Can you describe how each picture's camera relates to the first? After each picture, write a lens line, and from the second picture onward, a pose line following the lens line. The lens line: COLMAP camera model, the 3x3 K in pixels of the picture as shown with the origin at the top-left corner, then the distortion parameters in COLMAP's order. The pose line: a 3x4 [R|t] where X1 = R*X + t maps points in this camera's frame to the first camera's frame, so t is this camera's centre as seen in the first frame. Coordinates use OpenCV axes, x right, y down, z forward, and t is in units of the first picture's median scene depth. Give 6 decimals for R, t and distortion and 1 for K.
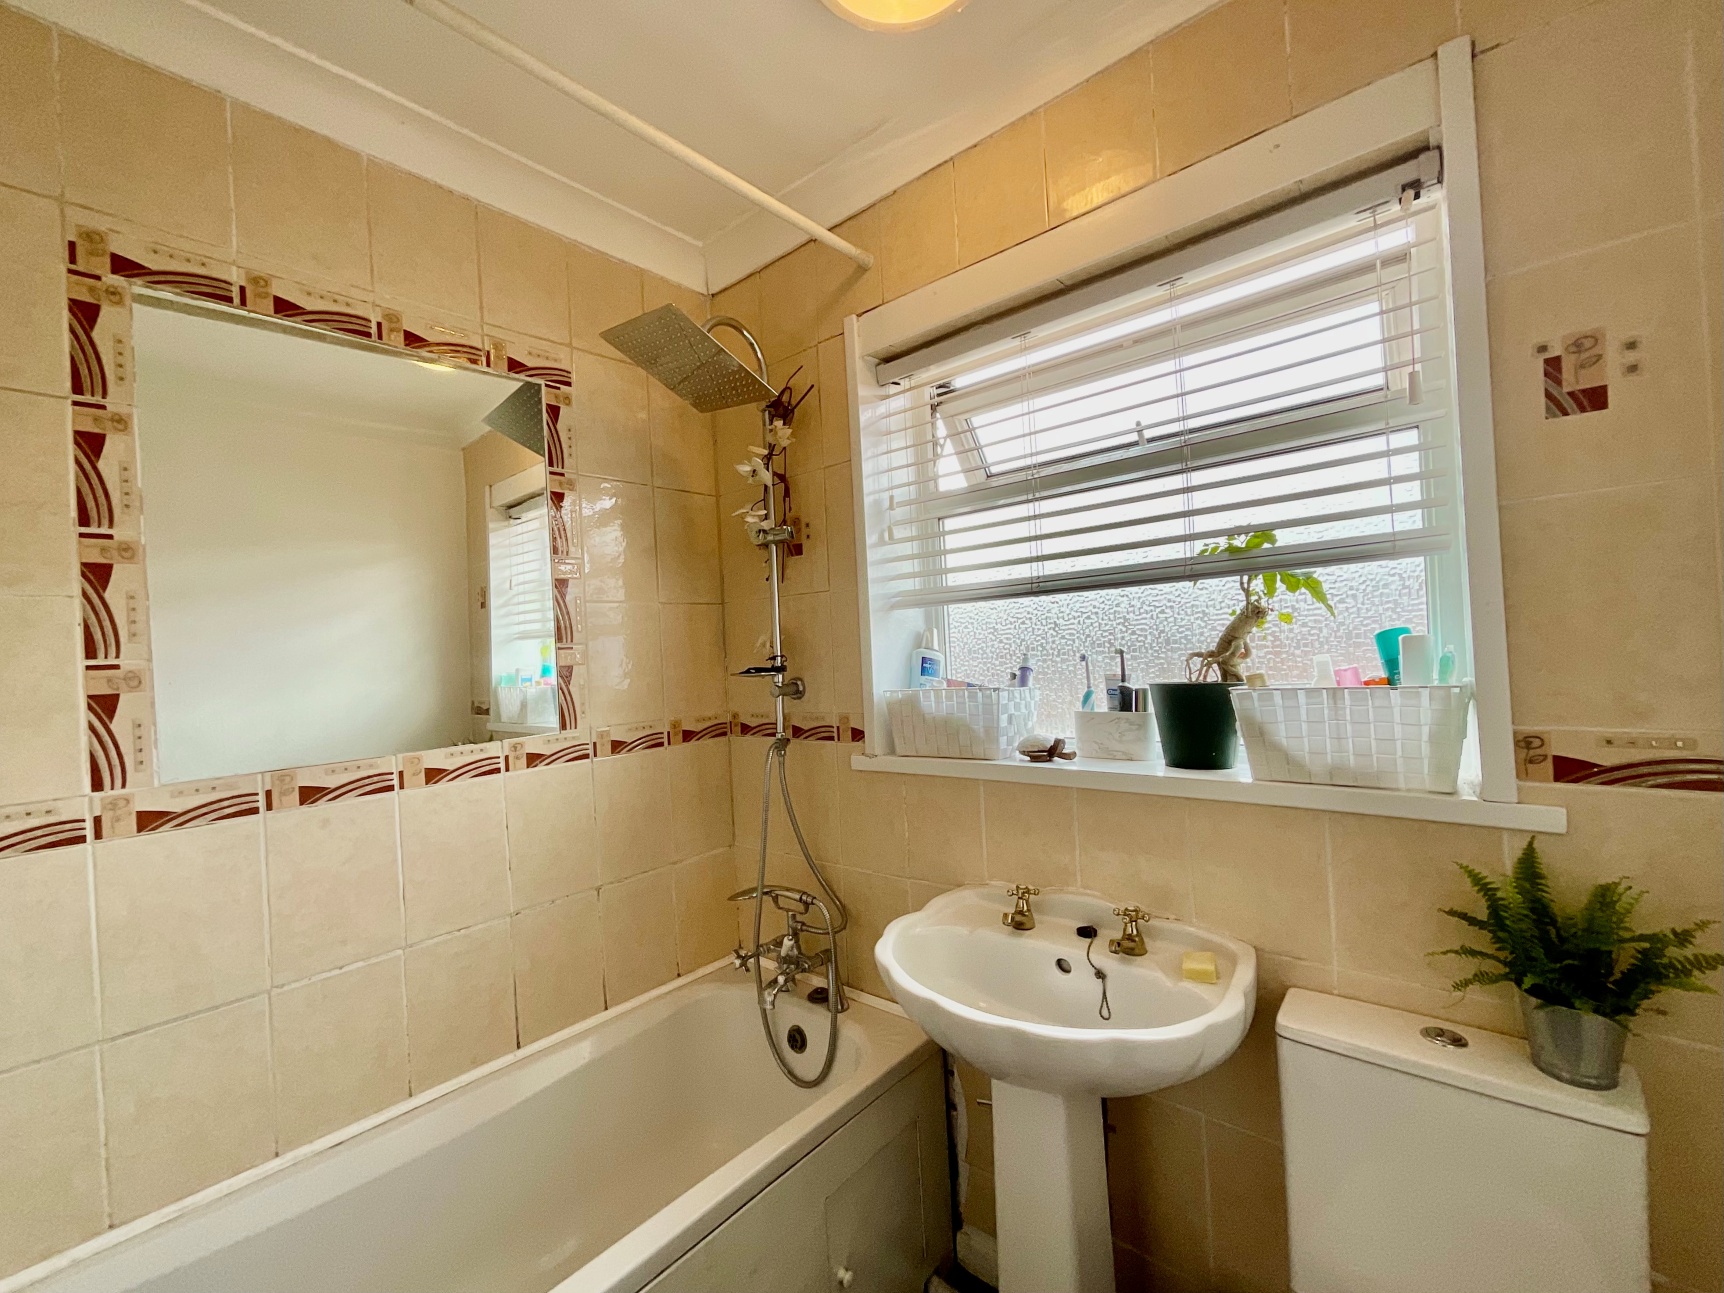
lens RADIAL K [[731.2, 0, 857.6], [0, 731.2, 647.4], [0, 0, 1]] dist [0.013021, -0.004842]
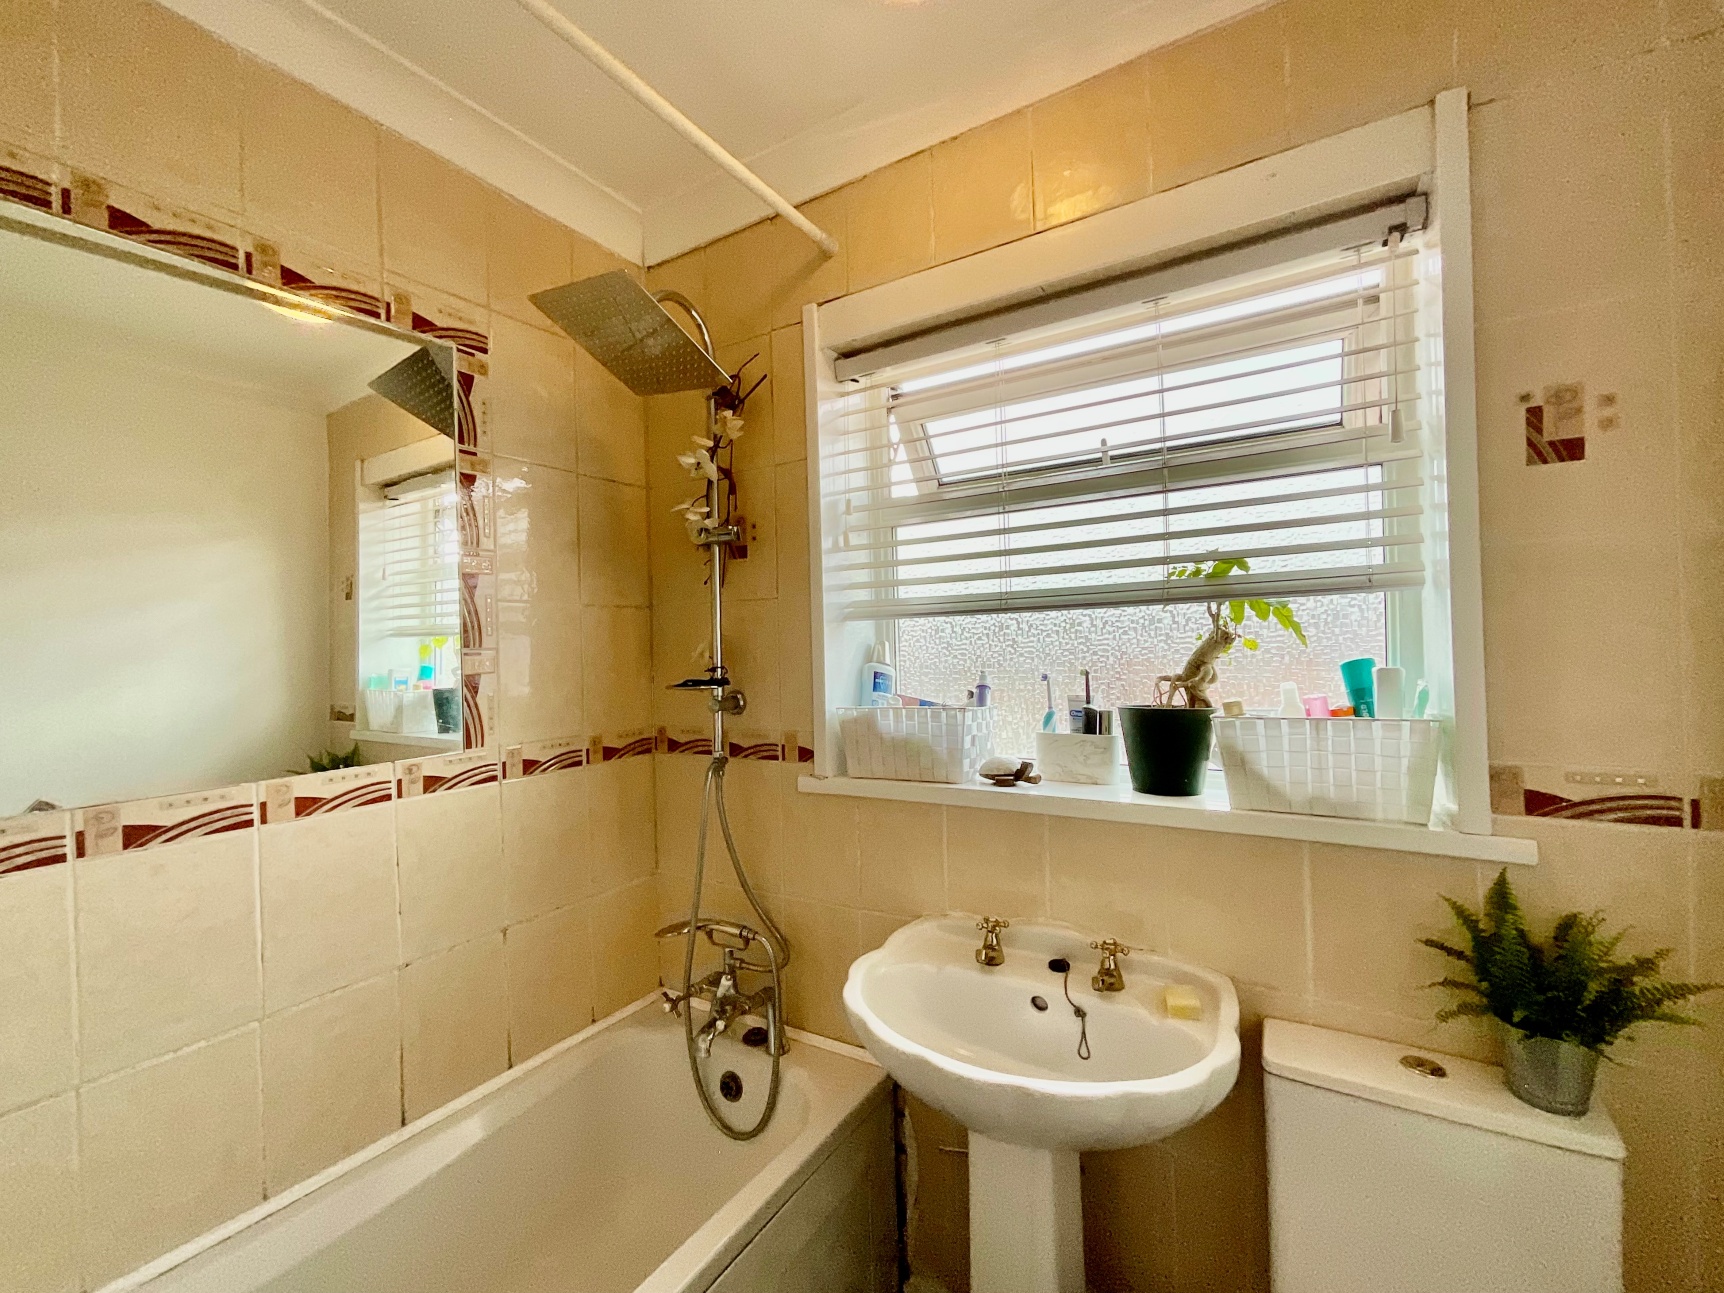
lens RADIAL K [[731.2, 0, 862.0], [0, 731.2, 646.5], [0, 0, 1]] dist [0.001810, 0.000583]
pose [[0.986889, 0.024432, 0.159541, -0.096059], [-0.024064, 0.999701, -0.004239, -0.018338], [-0.159597, 0.000344, 0.987182, 0.084928]]
